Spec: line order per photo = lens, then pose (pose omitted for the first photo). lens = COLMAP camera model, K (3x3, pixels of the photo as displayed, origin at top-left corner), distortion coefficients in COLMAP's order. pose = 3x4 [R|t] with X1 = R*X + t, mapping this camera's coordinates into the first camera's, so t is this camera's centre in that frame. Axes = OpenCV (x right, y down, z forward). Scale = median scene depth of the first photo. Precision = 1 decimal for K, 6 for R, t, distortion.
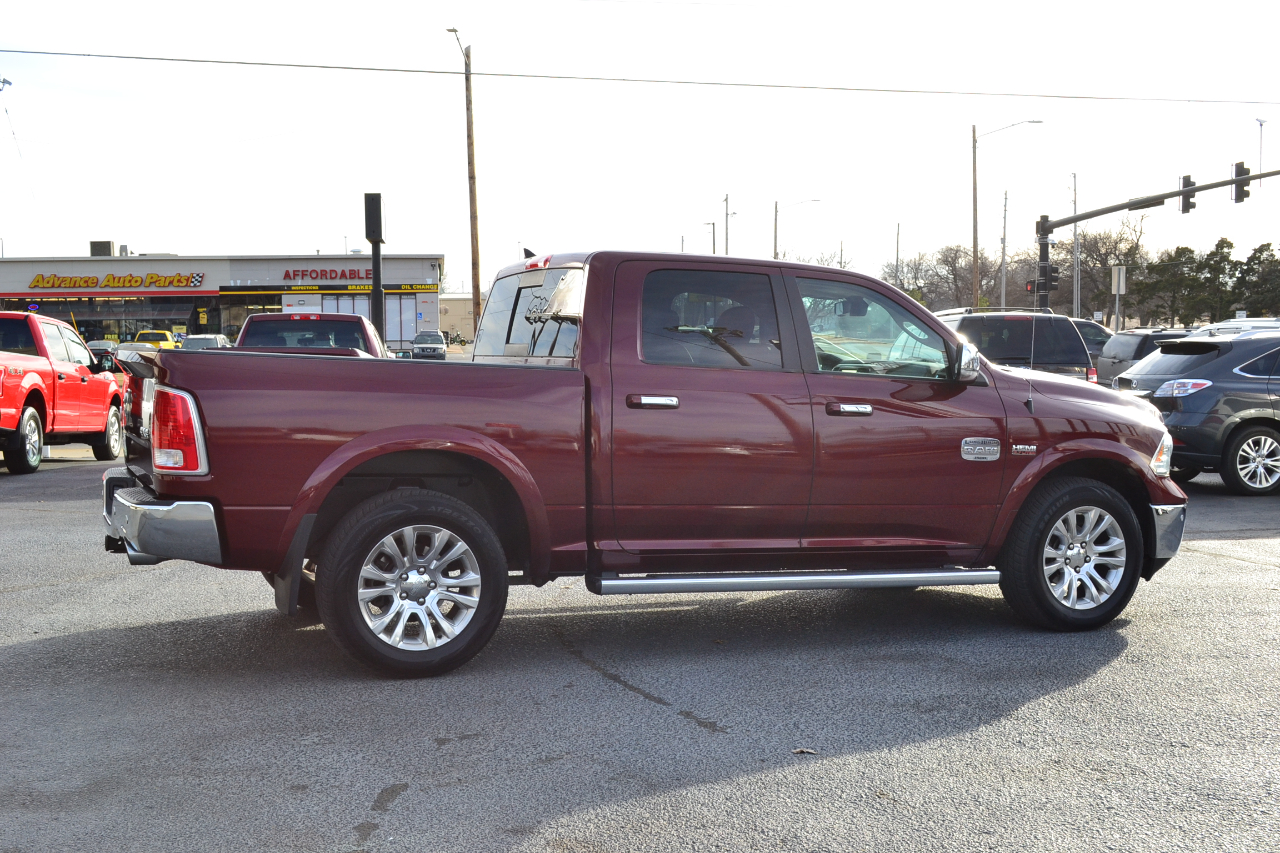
lens RADIAL K [[1514.1, 0, 617.5], [0, 1514.1, 429.0], [0, 0, 1]] dist [-0.050855, 0.000000]
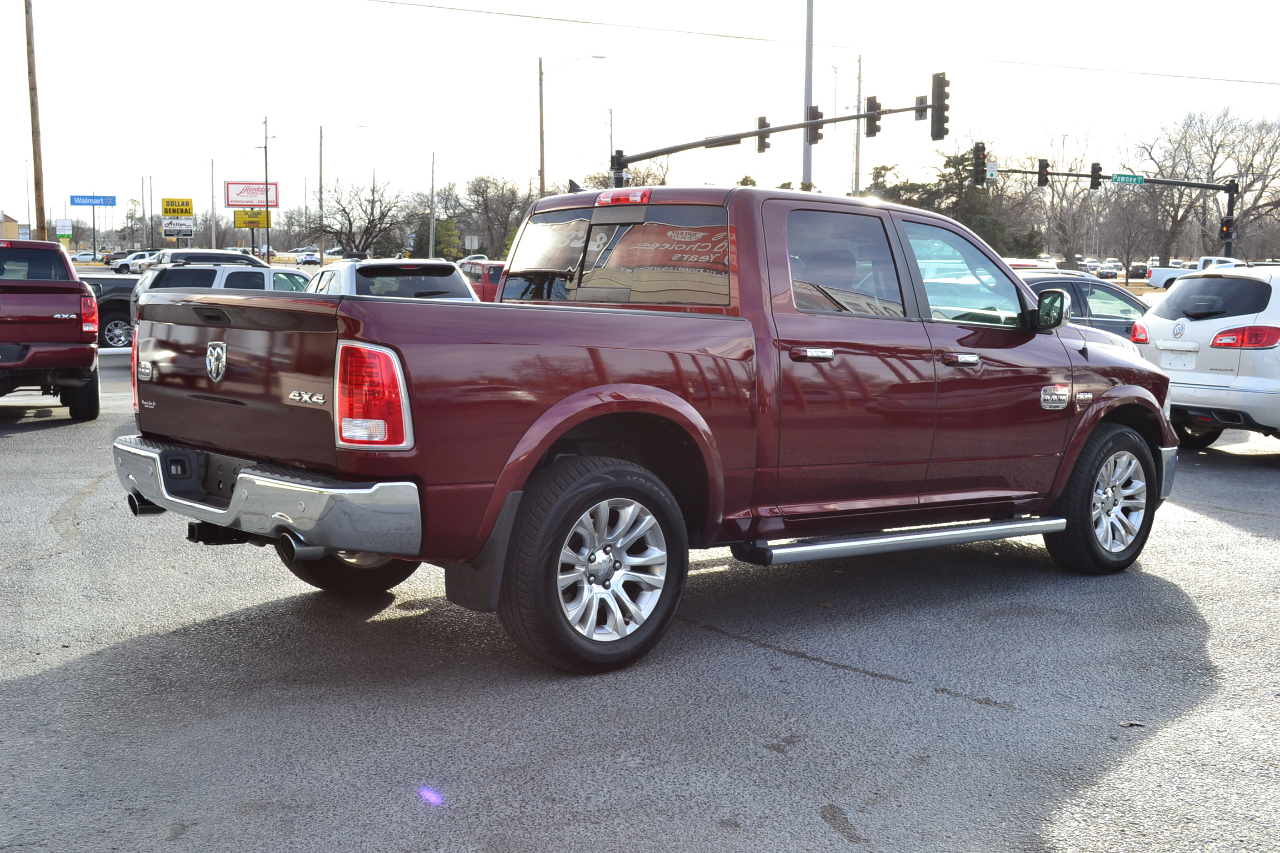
lens RADIAL K [[1514.1, 0, 631.2], [0, 1514.1, 430.9], [0, 0, 1]] dist [-0.050855, 0.000000]
pose [[0.947010, -0.022619, 0.320406, -0.352015], [0.007174, 0.998758, 0.049302, -0.016228], [-0.321124, -0.044390, 0.945996, 0.150137]]
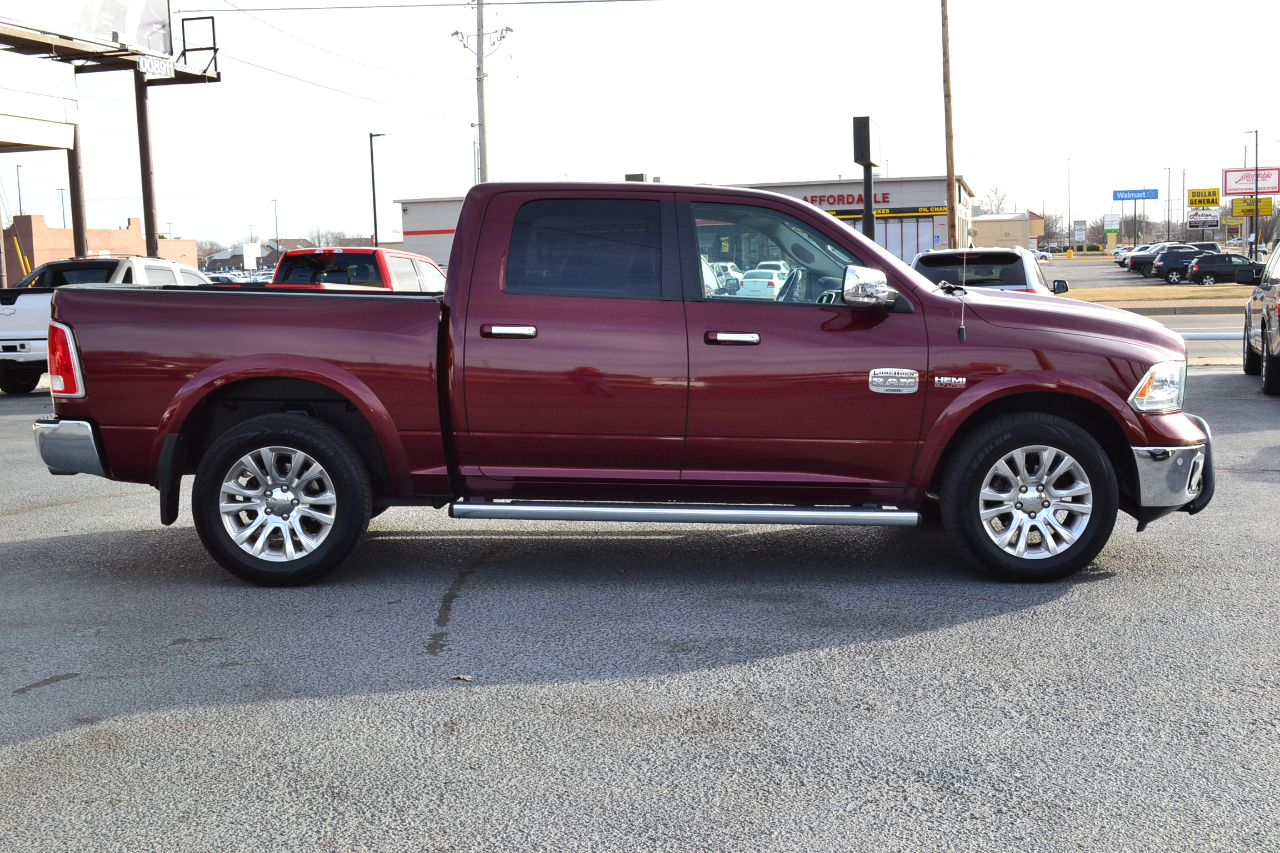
lens RADIAL K [[1514.1, 0, 612.5], [0, 1514.1, 417.7], [0, 0, 1]] dist [-0.050855, 0.000000]
pose [[0.931380, 0.018099, -0.363599, 0.428167], [-0.002604, 0.999069, 0.043061, -0.003767], [0.364040, -0.039159, 0.930560, 0.071027]]
